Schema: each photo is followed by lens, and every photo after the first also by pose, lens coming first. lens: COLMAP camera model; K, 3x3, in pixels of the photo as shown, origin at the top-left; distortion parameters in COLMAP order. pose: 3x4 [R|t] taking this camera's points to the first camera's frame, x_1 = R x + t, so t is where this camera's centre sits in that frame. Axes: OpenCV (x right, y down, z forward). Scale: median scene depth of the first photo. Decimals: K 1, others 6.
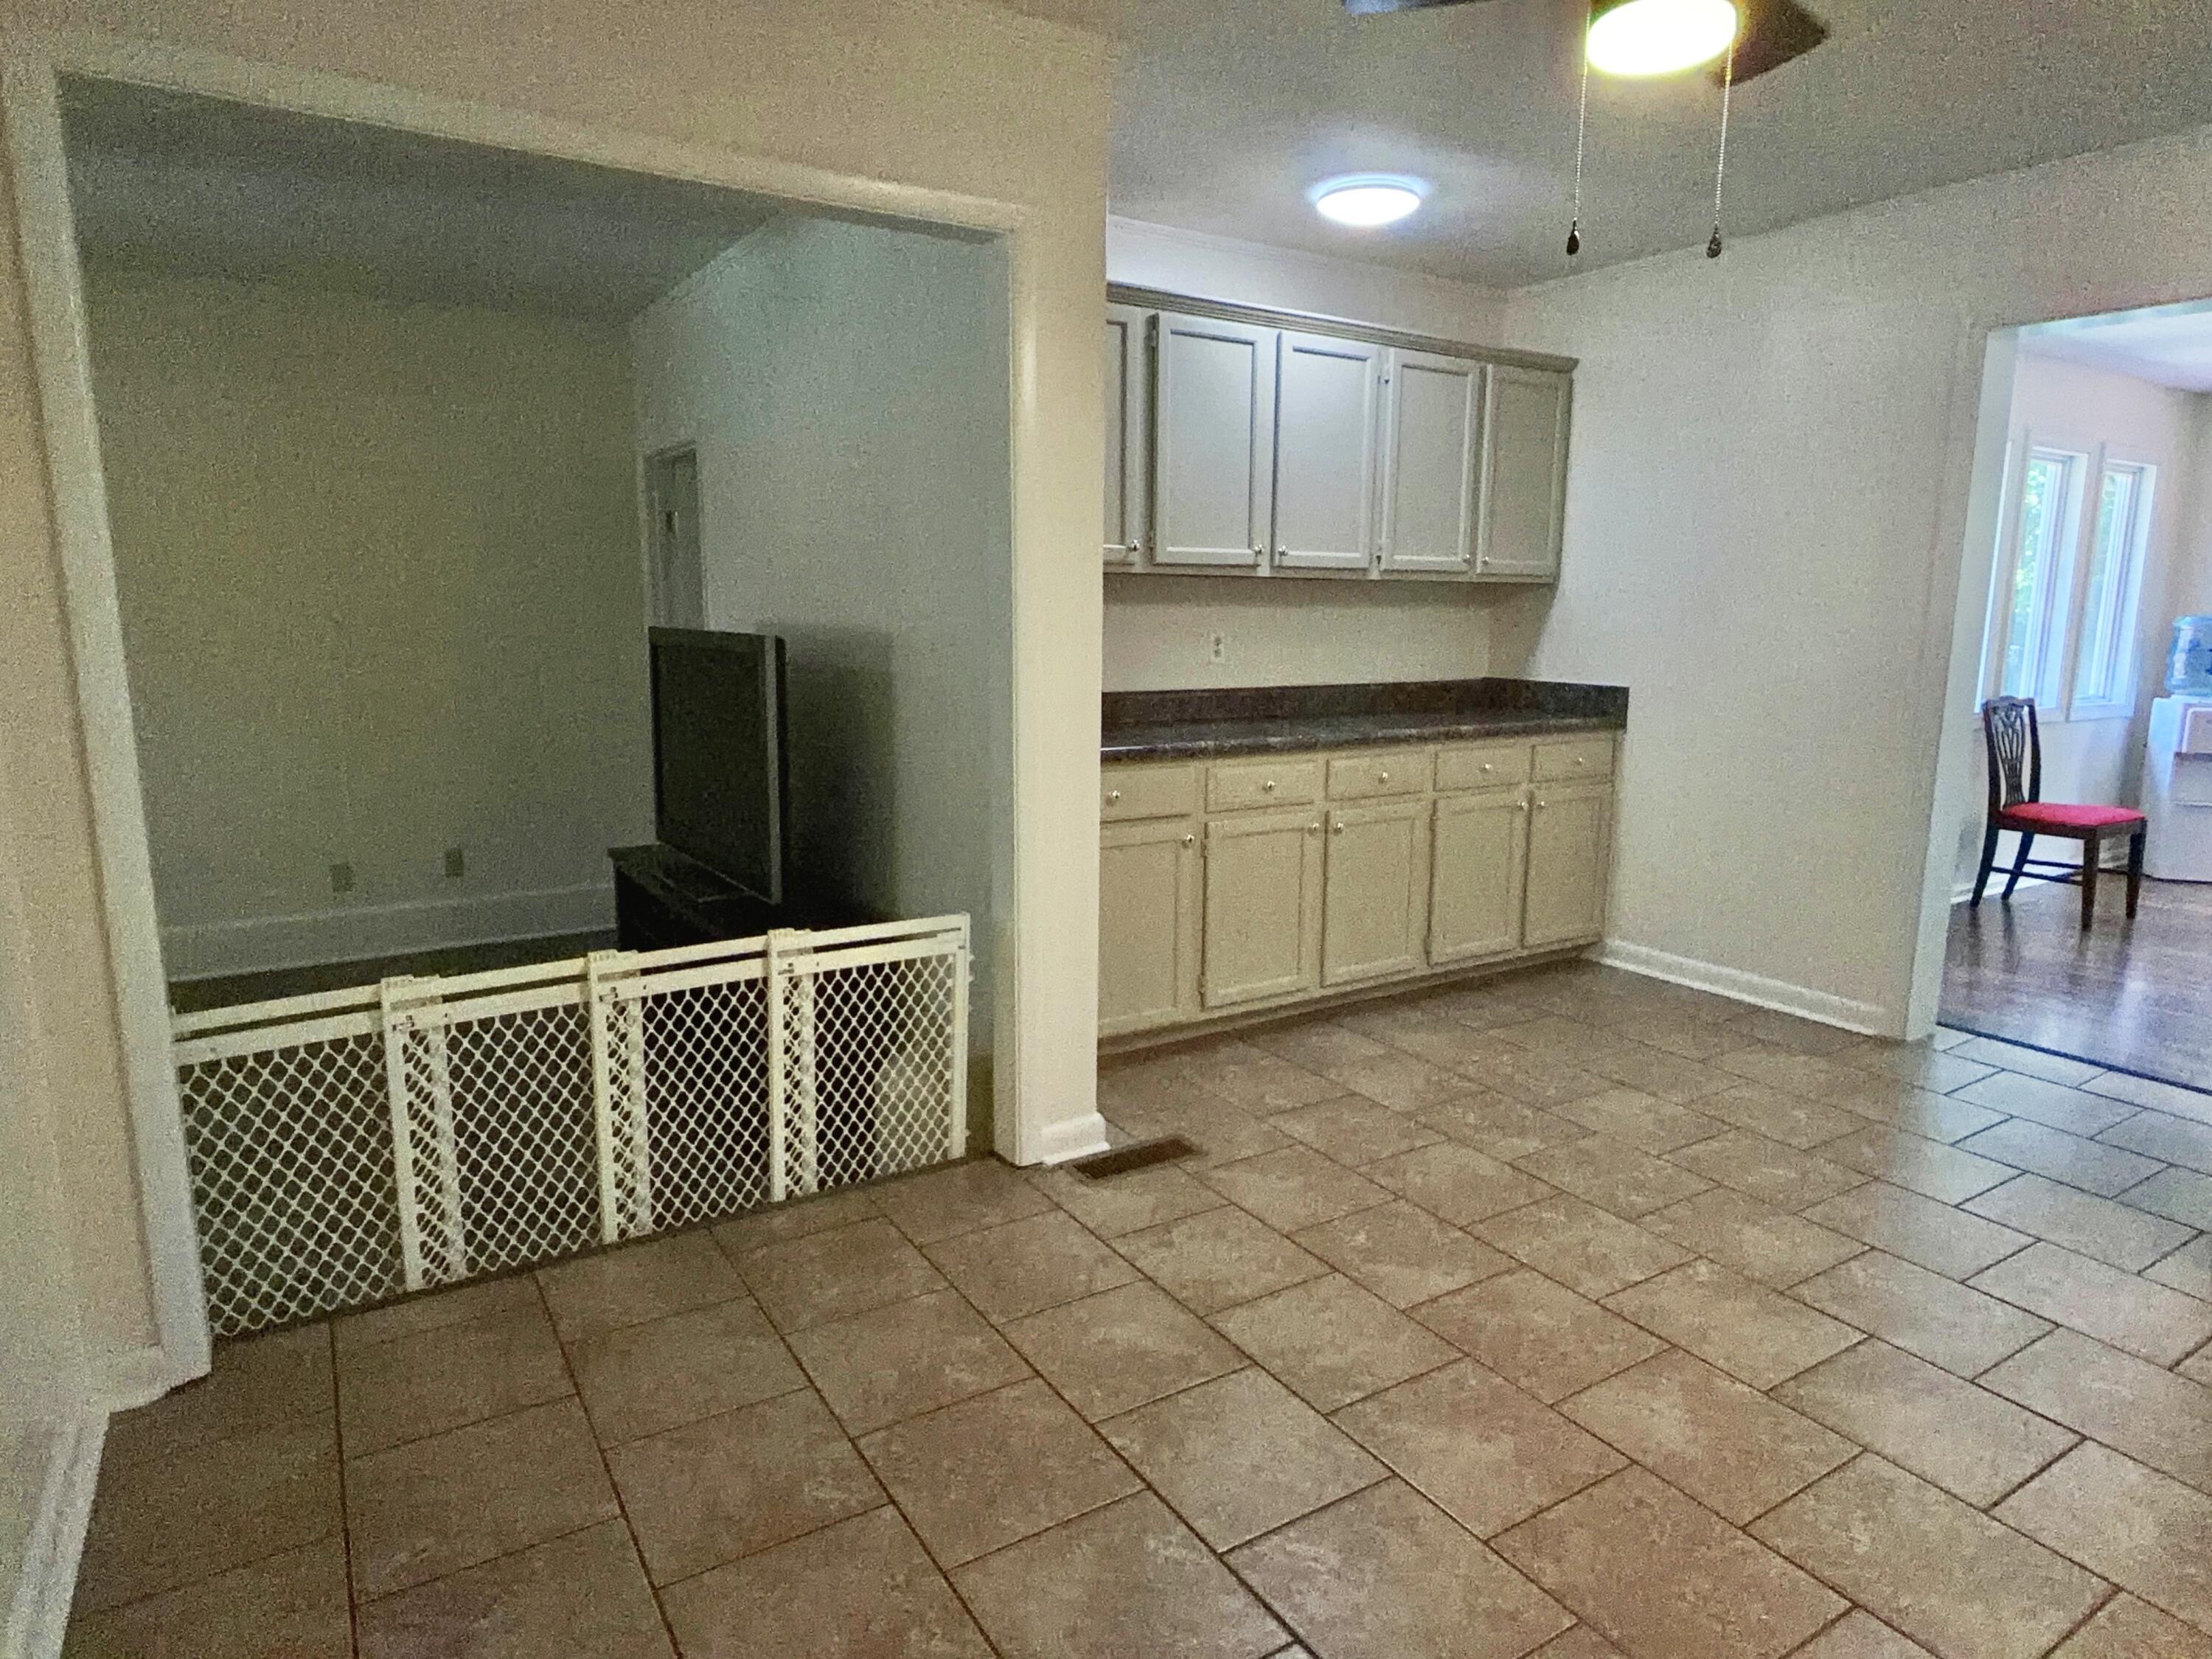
lens RADIAL K [[1302.4, 0, 1108.1], [0, 1302.4, 829.9], [0, 0, 1]] dist [-0.000844, -0.000610]
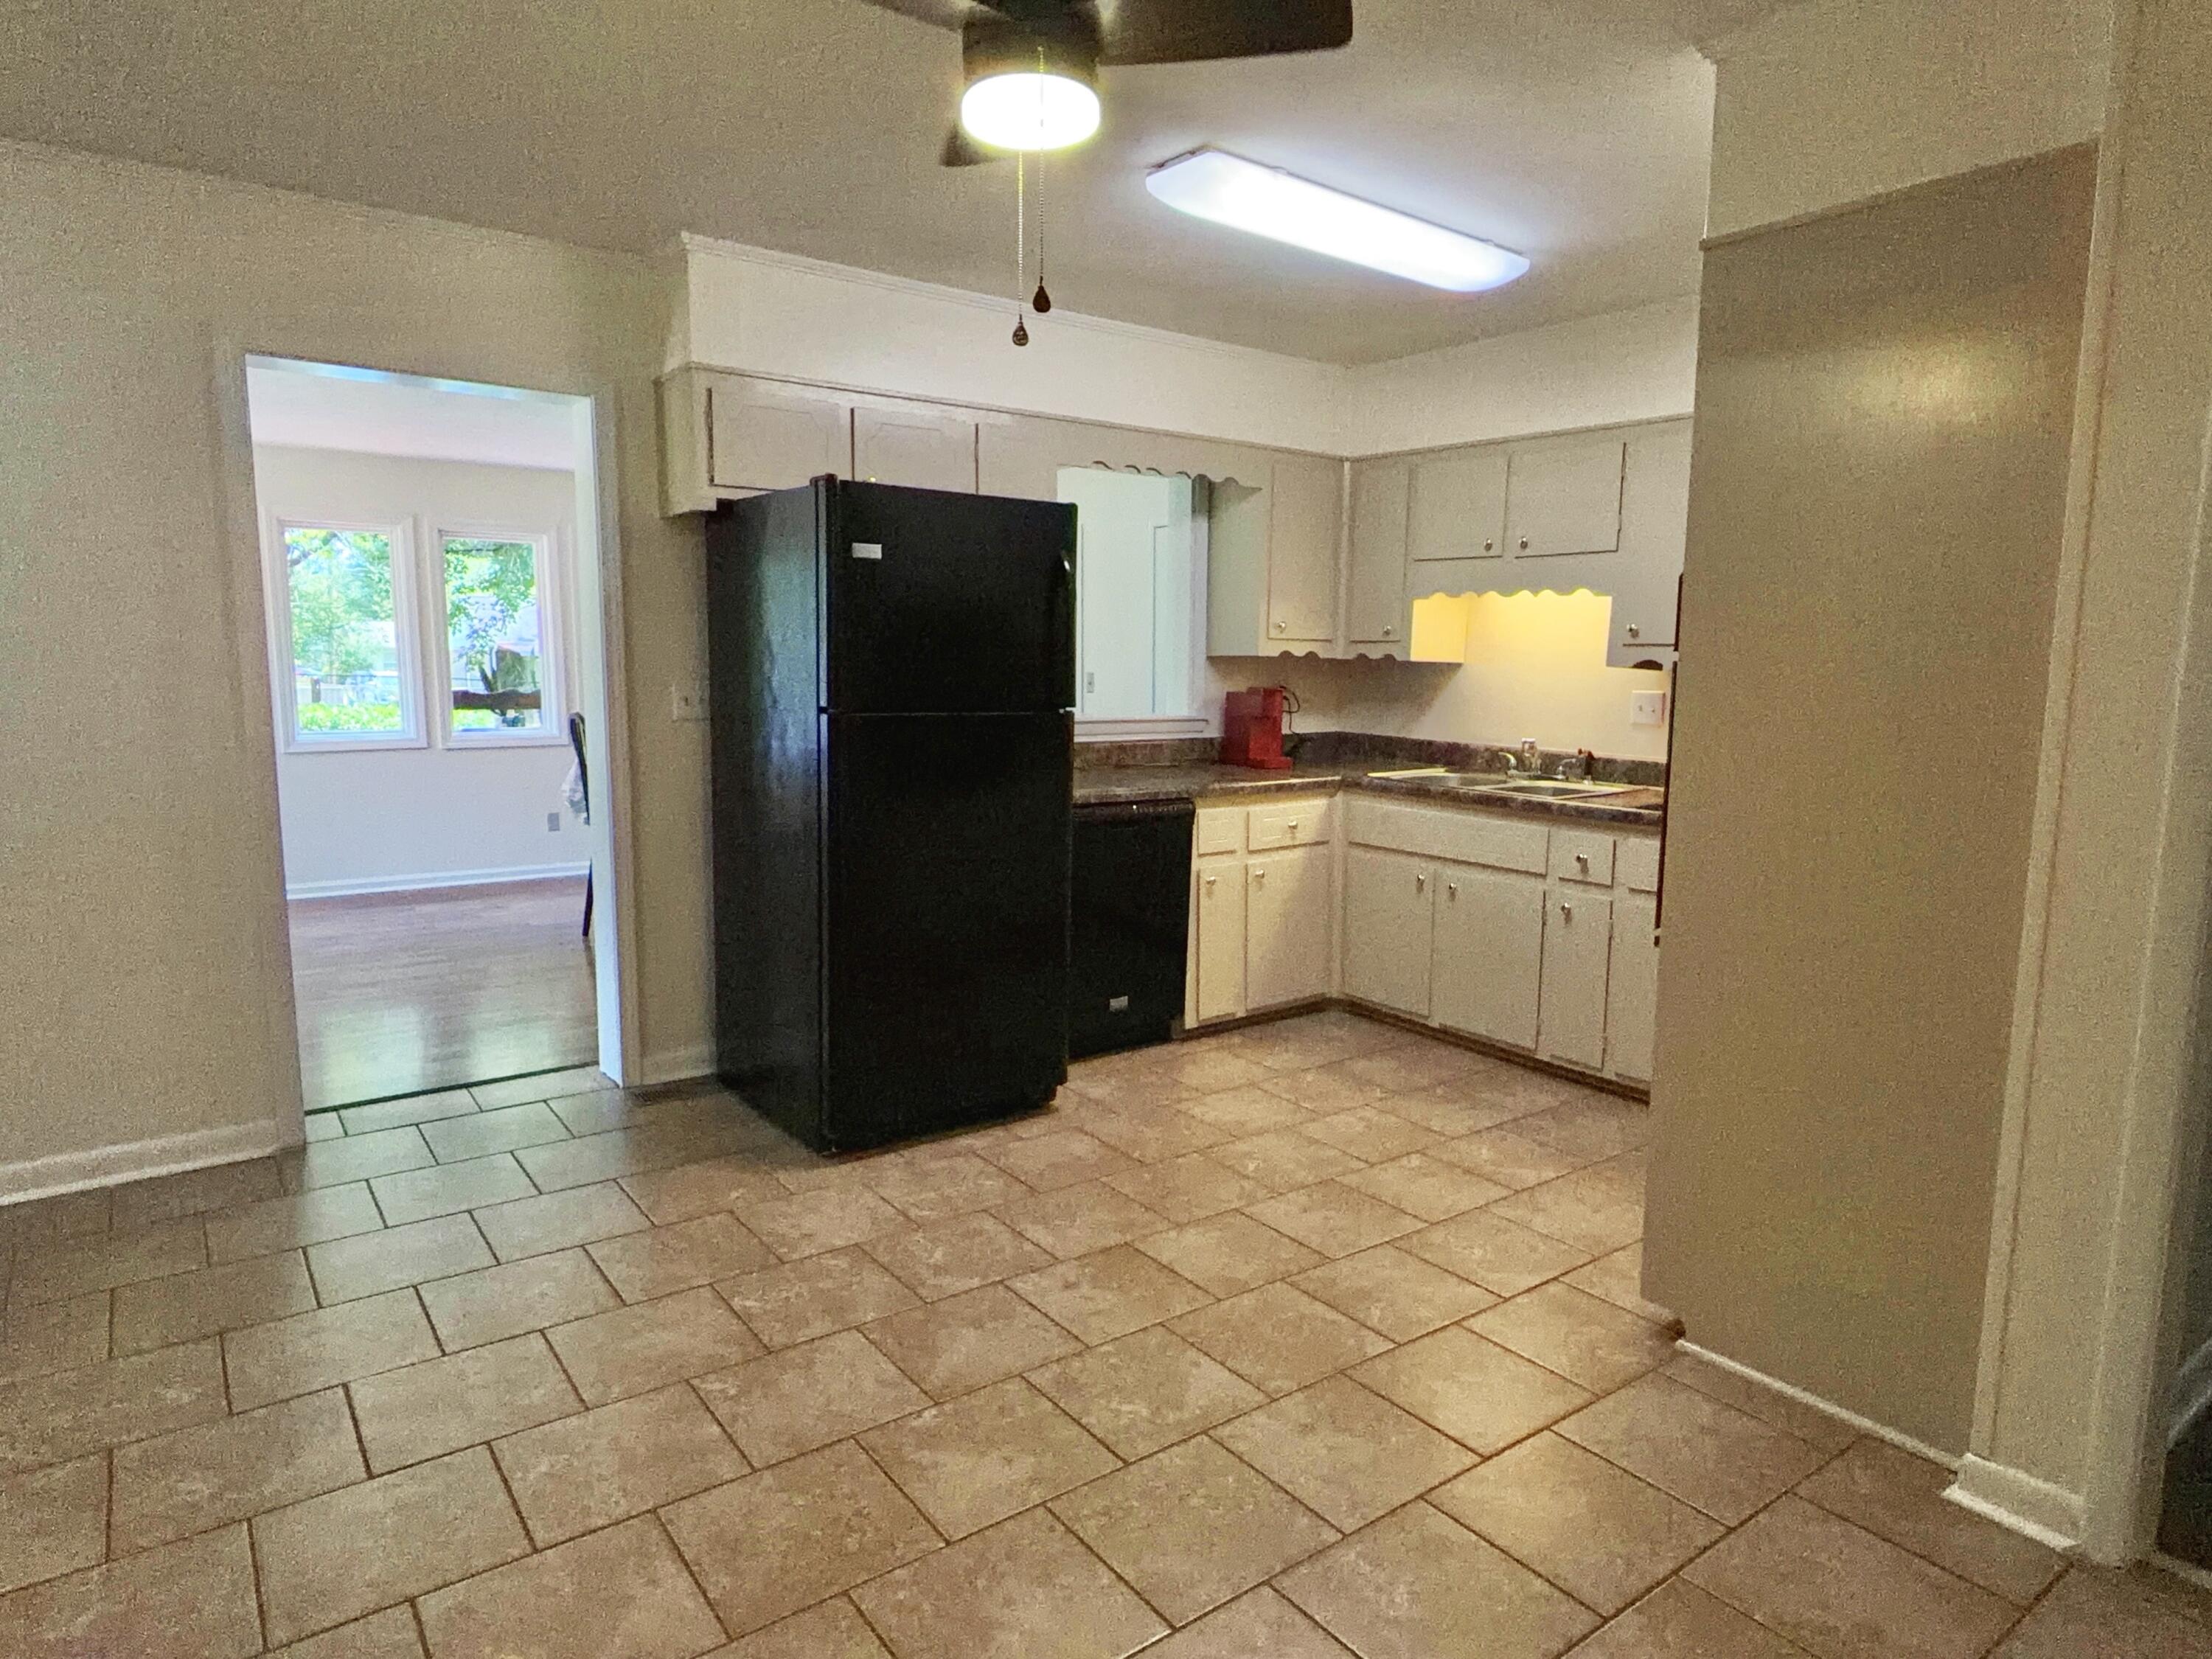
lens RADIAL K [[1302.4, 0, 1108.1], [0, 1302.4, 829.9], [0, 0, 1]] dist [-0.000844, -0.000610]
pose [[-0.072722, -0.142231, 0.987158, -0.282579], [0.164123, 0.974579, 0.152509, -0.095020], [-0.983756, 0.173107, -0.047530, 0.482071]]
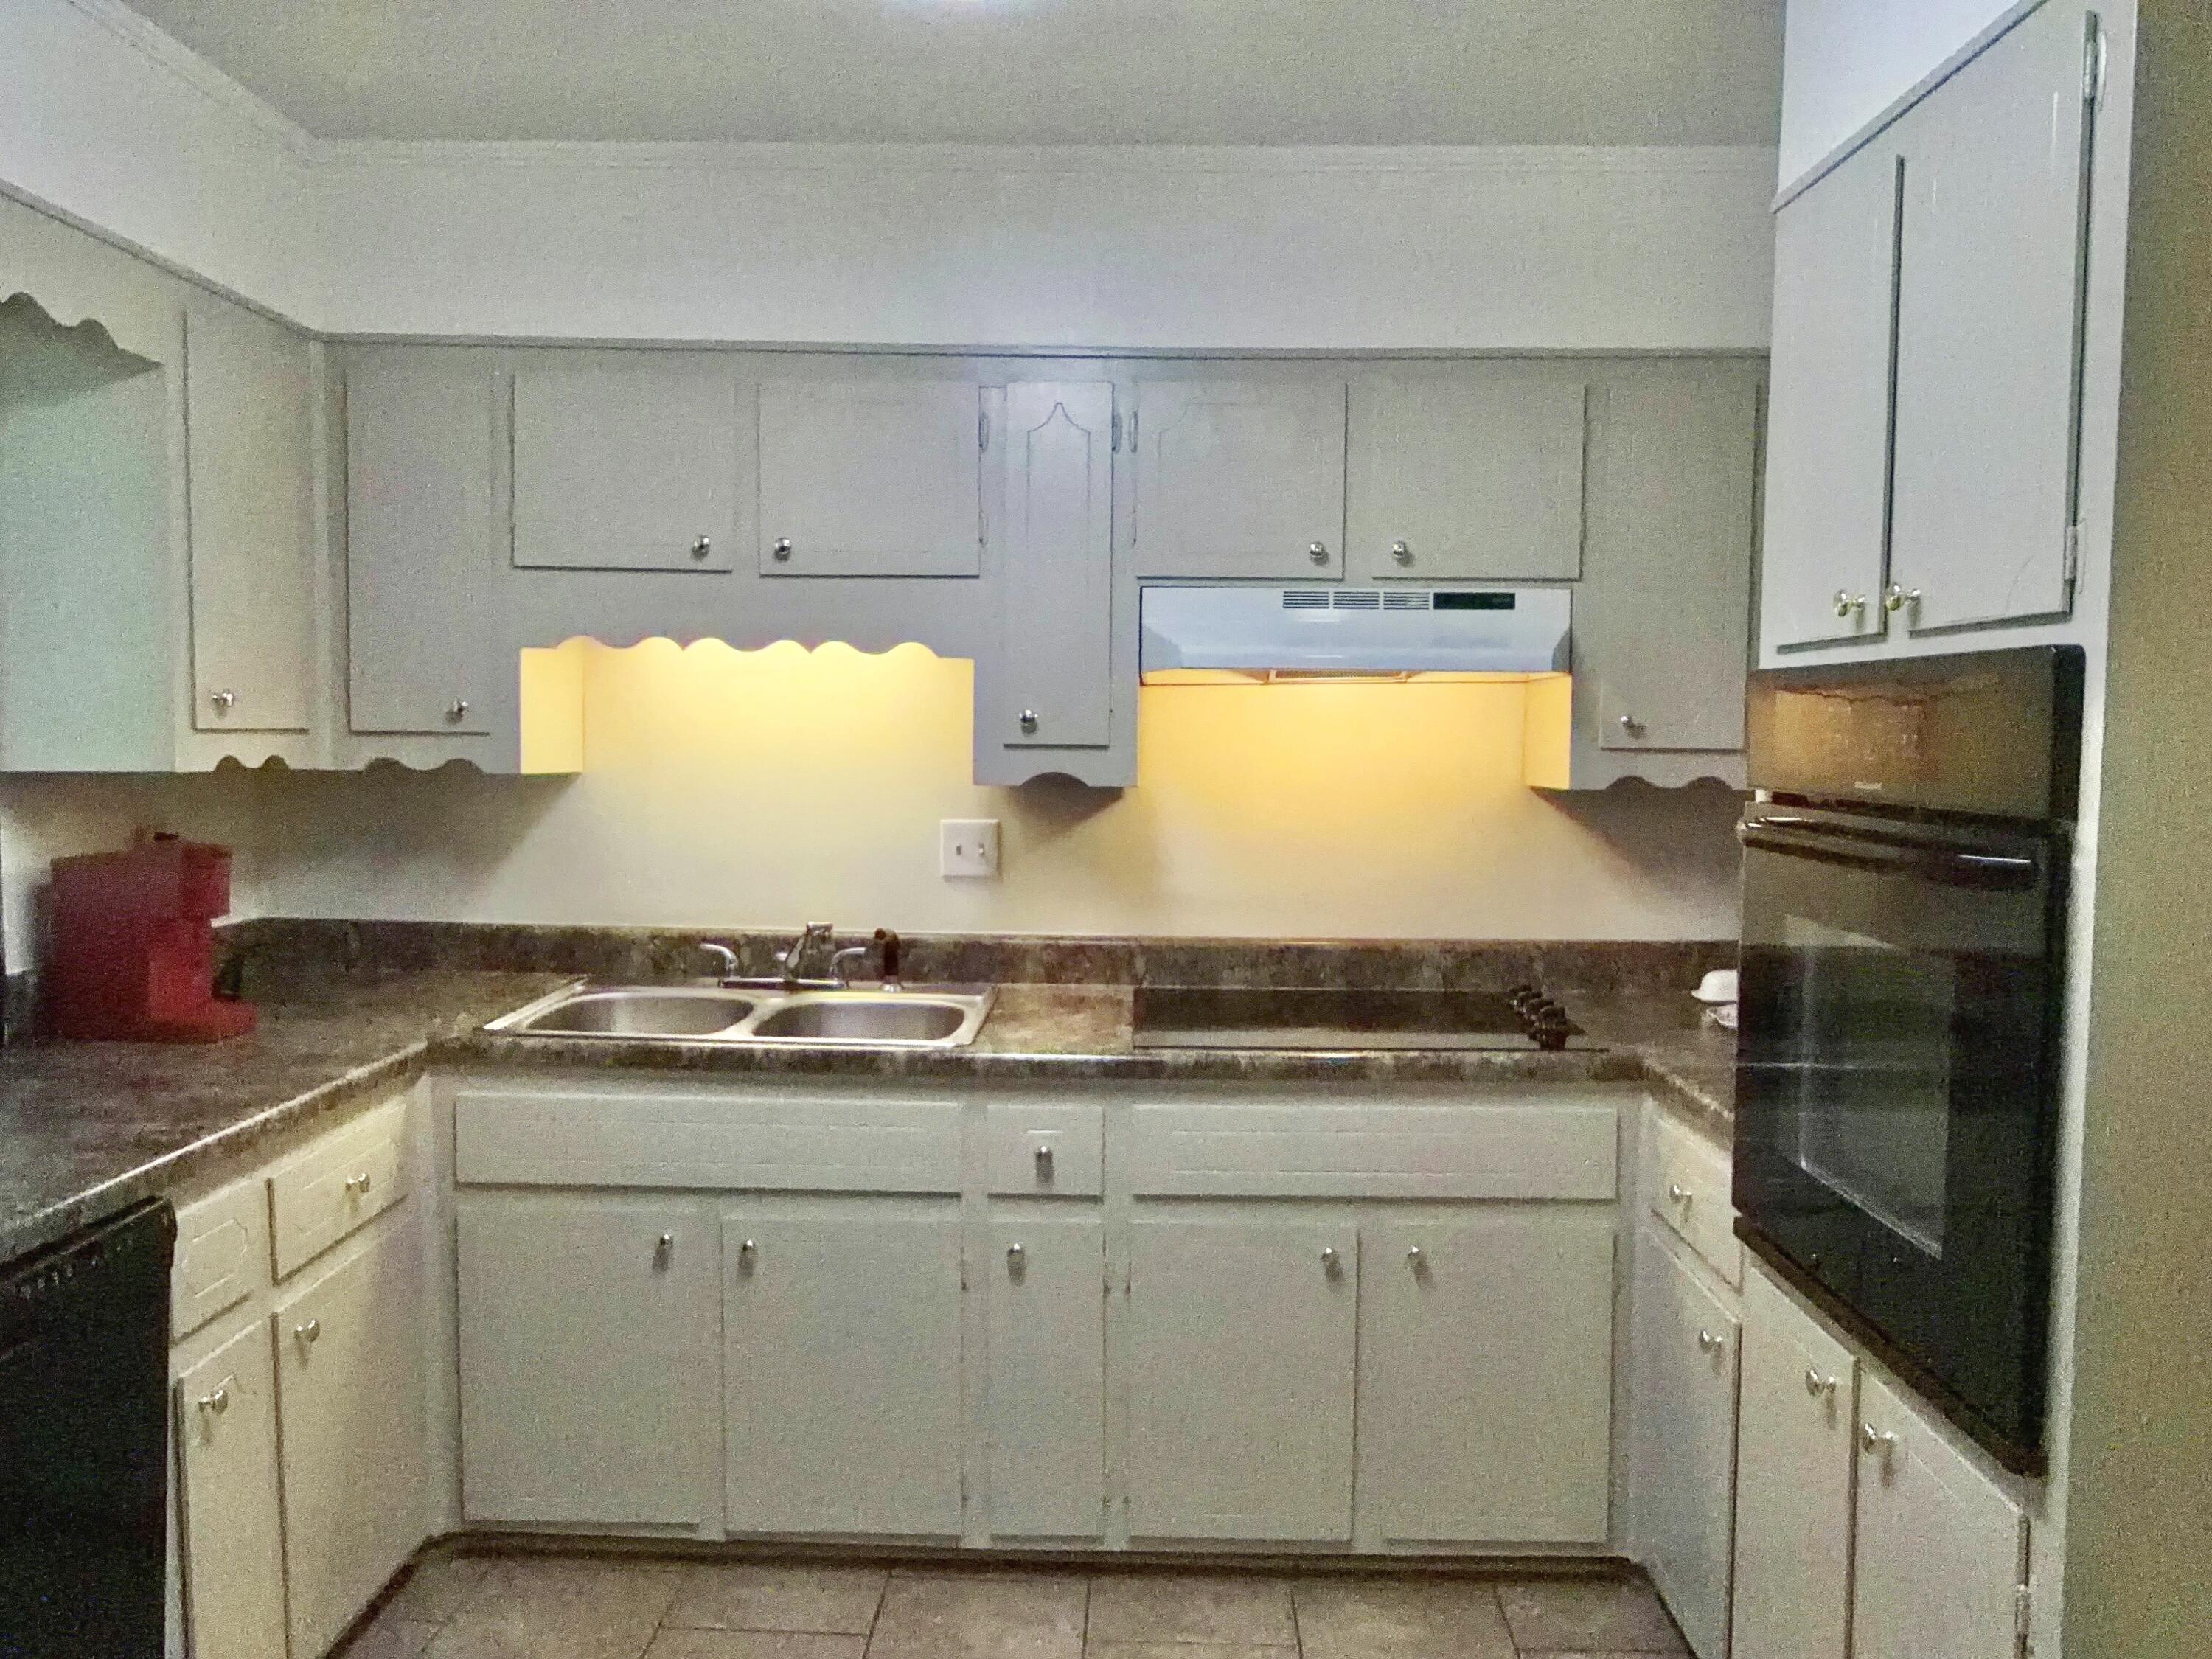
lens RADIAL K [[1606.4, 0, 1110.0], [0, 1606.4, 826.6], [0, 0, 1]] dist [0.005705, -0.004964]
pose [[-0.830852, -0.054357, 0.553832, 0.338781], [0.080176, 0.973143, 0.215790, -0.130817], [-0.550687, 0.223694, -0.804180, 0.564160]]
